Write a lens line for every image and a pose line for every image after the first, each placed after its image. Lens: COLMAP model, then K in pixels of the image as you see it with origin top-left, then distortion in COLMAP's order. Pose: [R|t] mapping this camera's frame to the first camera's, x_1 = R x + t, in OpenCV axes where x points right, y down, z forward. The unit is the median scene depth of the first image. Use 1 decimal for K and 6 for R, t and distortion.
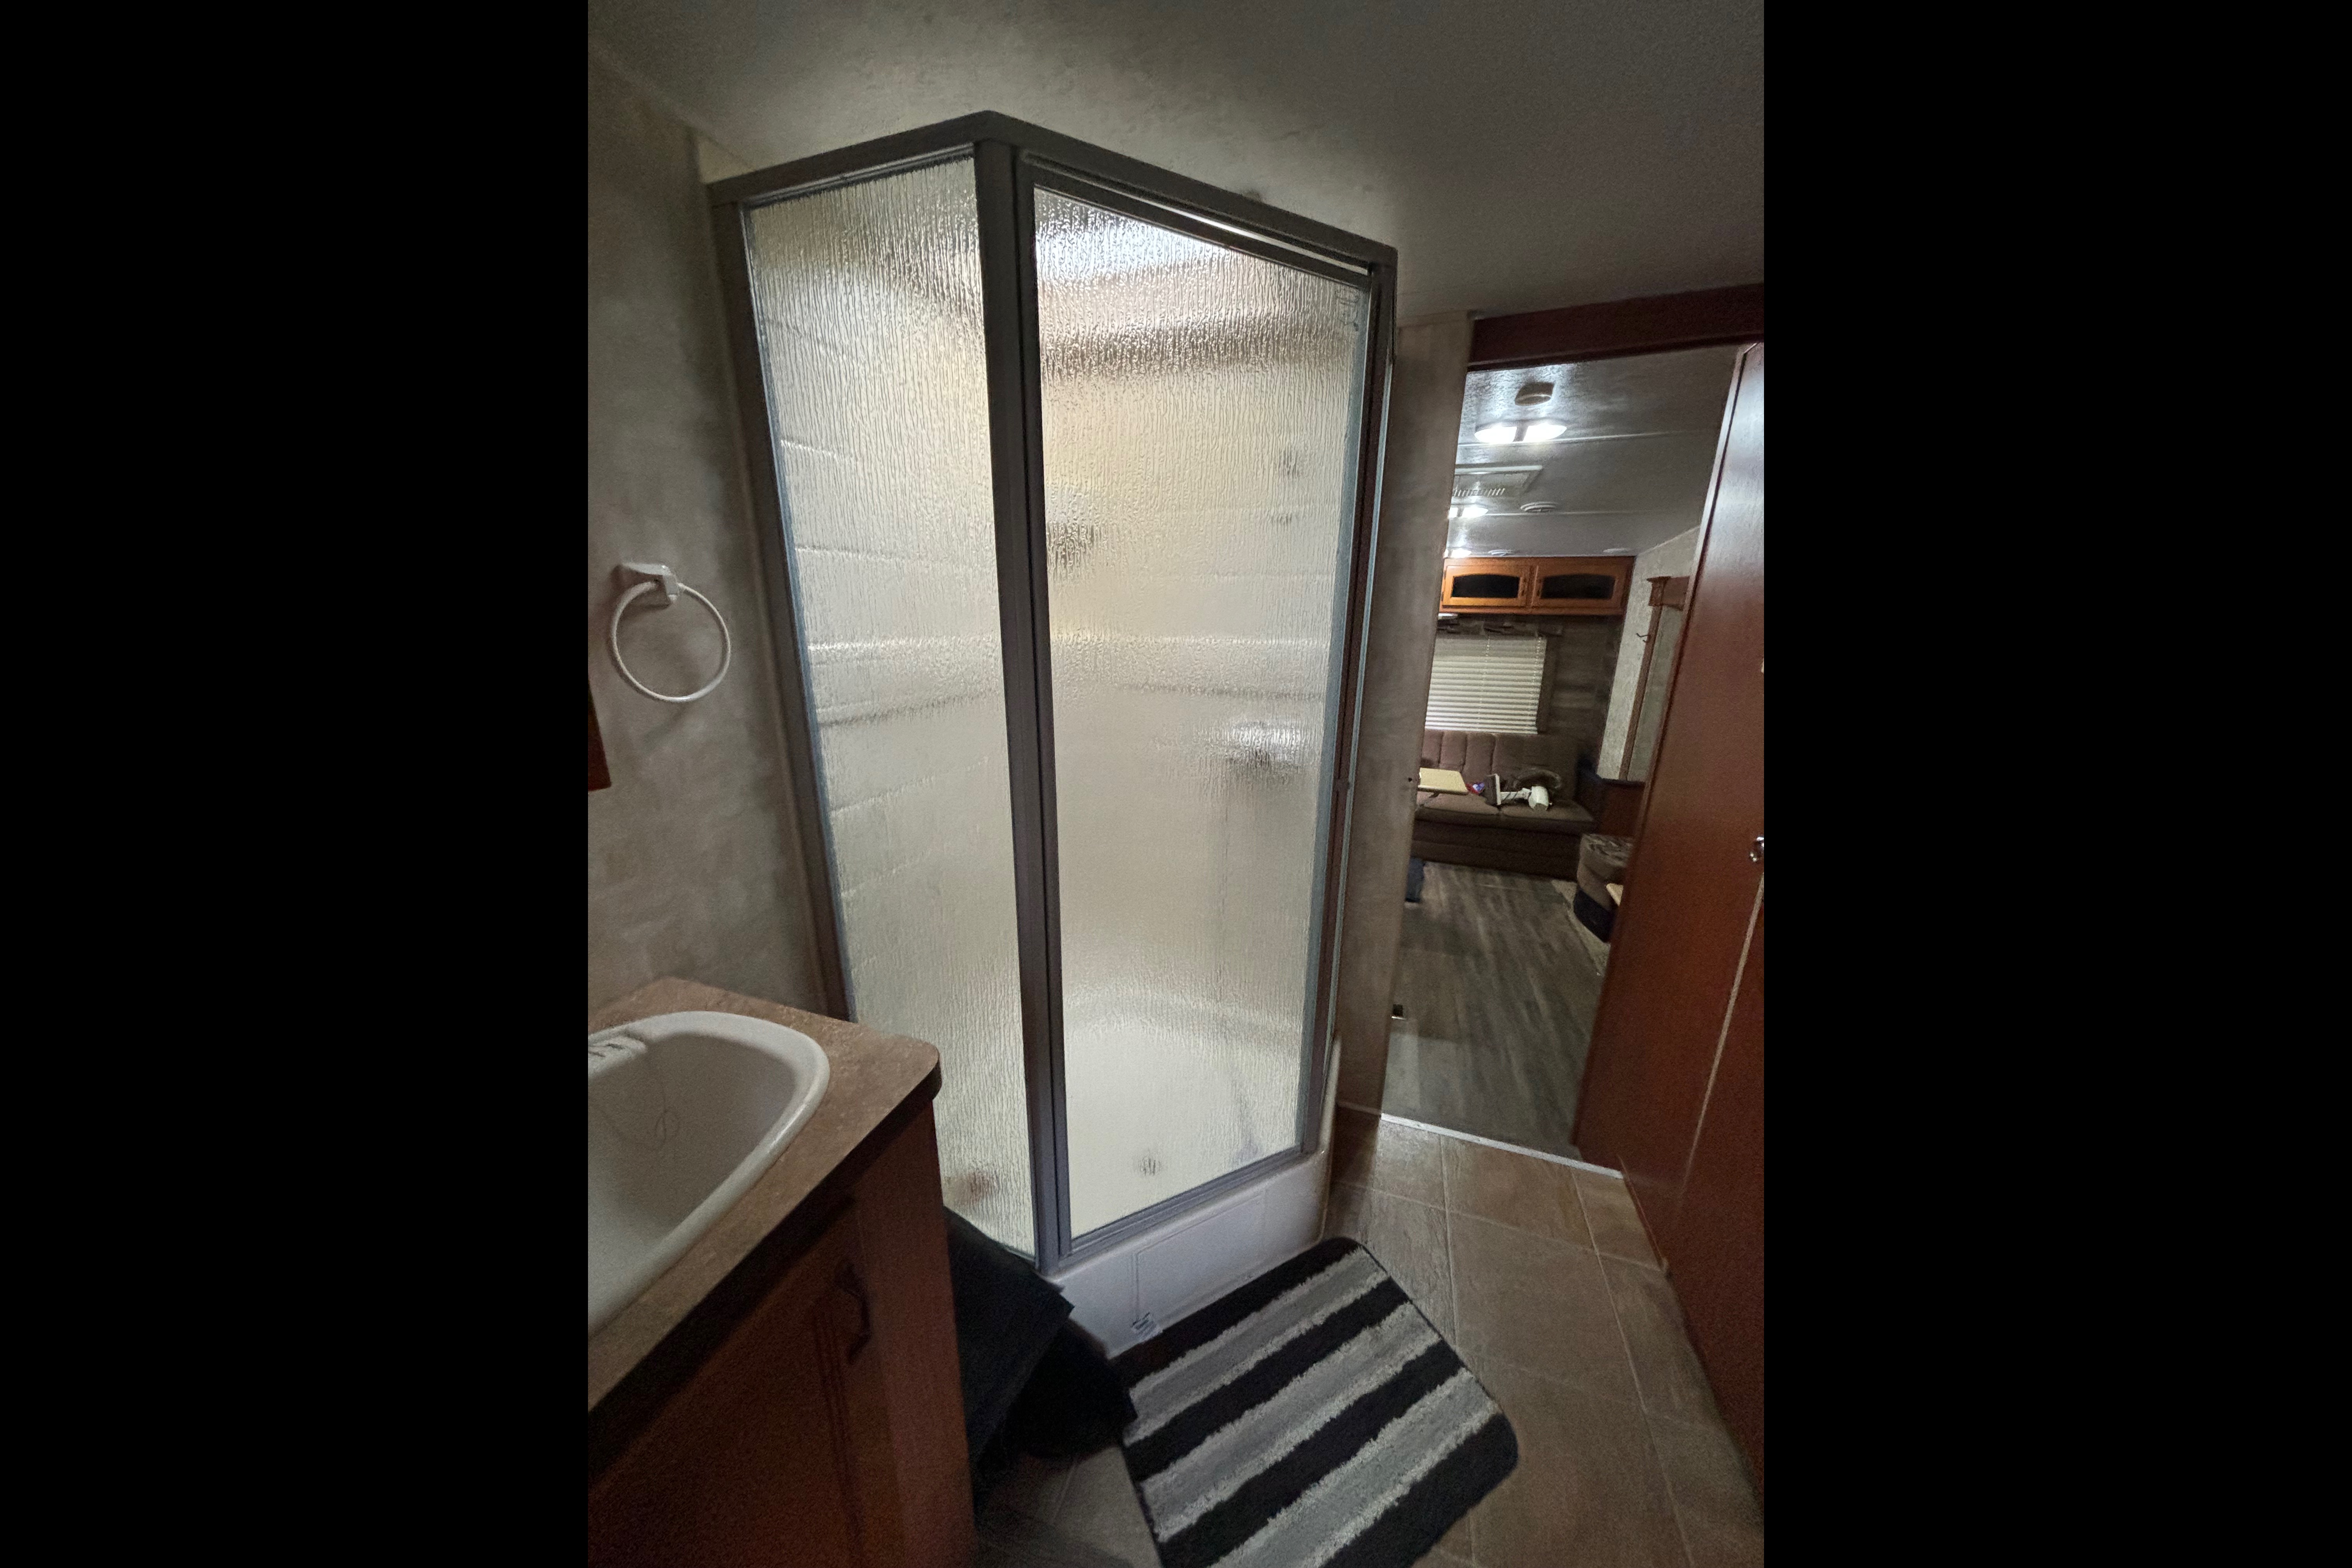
lens RADIAL K [[646.9, 0, 1177.5], [0, 646.9, 775.3], [0, 0, 1]] dist [0.001740, 0.000050]
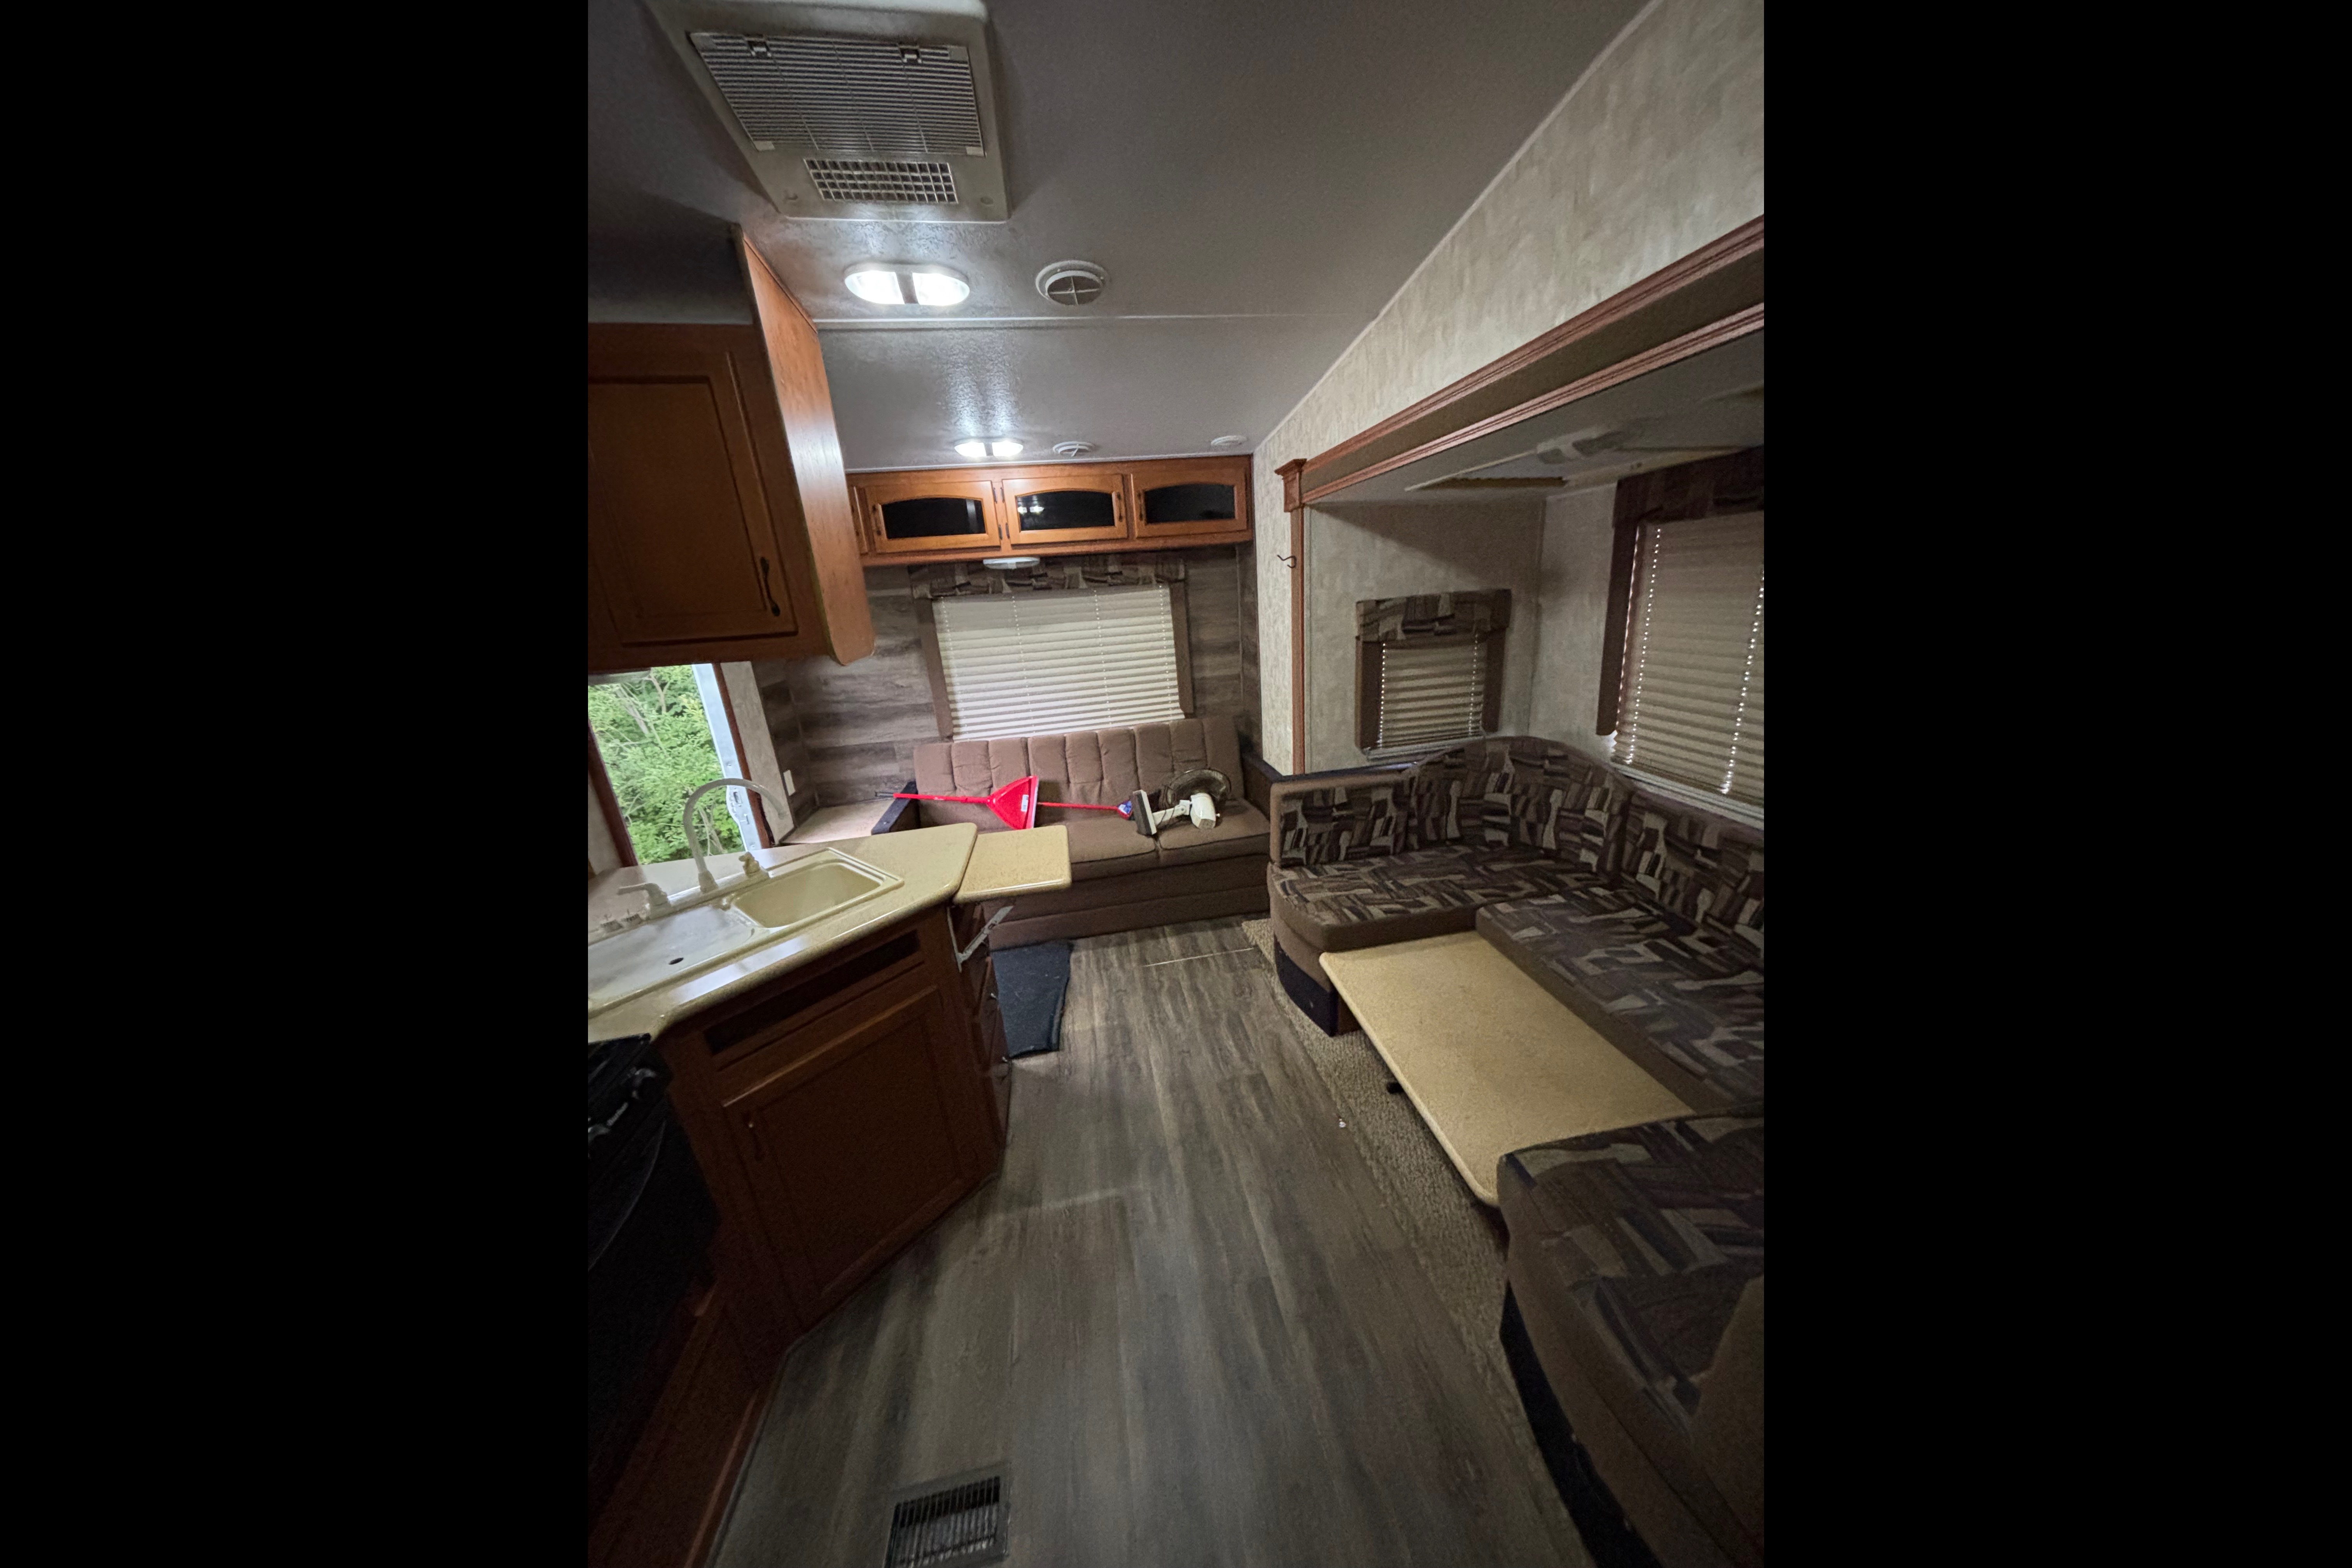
lens RADIAL K [[646.9, 0, 1178.5], [0, 646.9, 784.0], [0, 0, 1]] dist [0.001740, 0.000050]
pose [[0.876662, -0.211340, 0.432204, 0.239762], [0.201929, 0.977025, 0.068164, -0.046882], [-0.436680, 0.027518, 0.899196, 0.382582]]
